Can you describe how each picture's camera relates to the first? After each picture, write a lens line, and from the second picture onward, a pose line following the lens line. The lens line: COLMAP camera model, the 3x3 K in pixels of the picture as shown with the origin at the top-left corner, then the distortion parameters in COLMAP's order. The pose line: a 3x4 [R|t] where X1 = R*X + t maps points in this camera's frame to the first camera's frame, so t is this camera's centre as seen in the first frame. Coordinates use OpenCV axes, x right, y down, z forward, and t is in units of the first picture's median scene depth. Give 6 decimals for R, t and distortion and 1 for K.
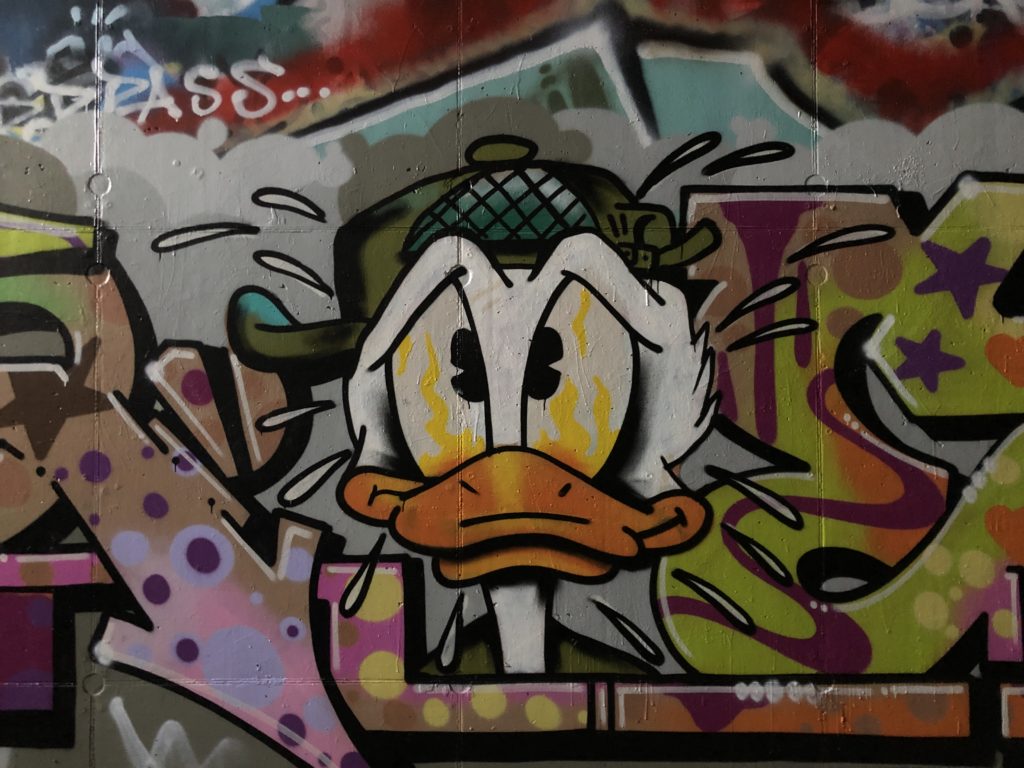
lens RADIAL K [[843.0, 0, 511.1], [0, 843.0, 381.6], [0, 0, 1]] dist [0.006263, -0.011277]
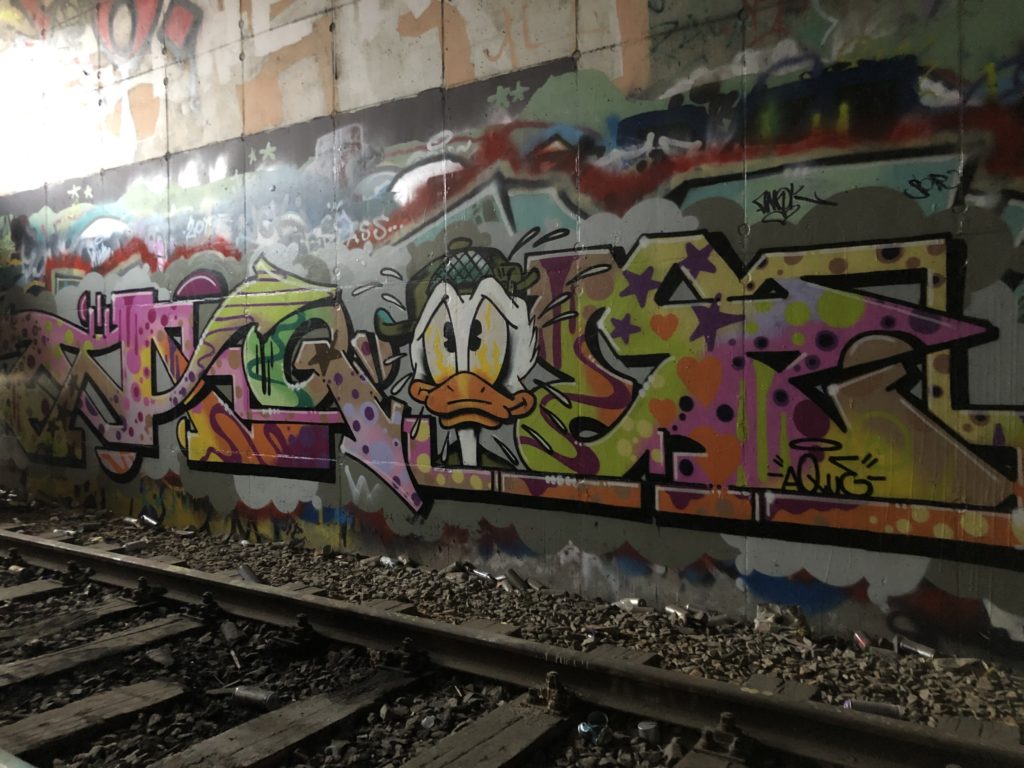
lens RADIAL K [[843.0, 0, 512.5], [0, 843.0, 382.9], [0, 0, 1]] dist [0.006263, -0.011277]
pose [[0.829050, 0.003573, -0.559163, 1.429585], [0.031822, 0.998058, 0.053559, -0.011839], [0.558268, -0.062196, 0.827326, -0.879021]]
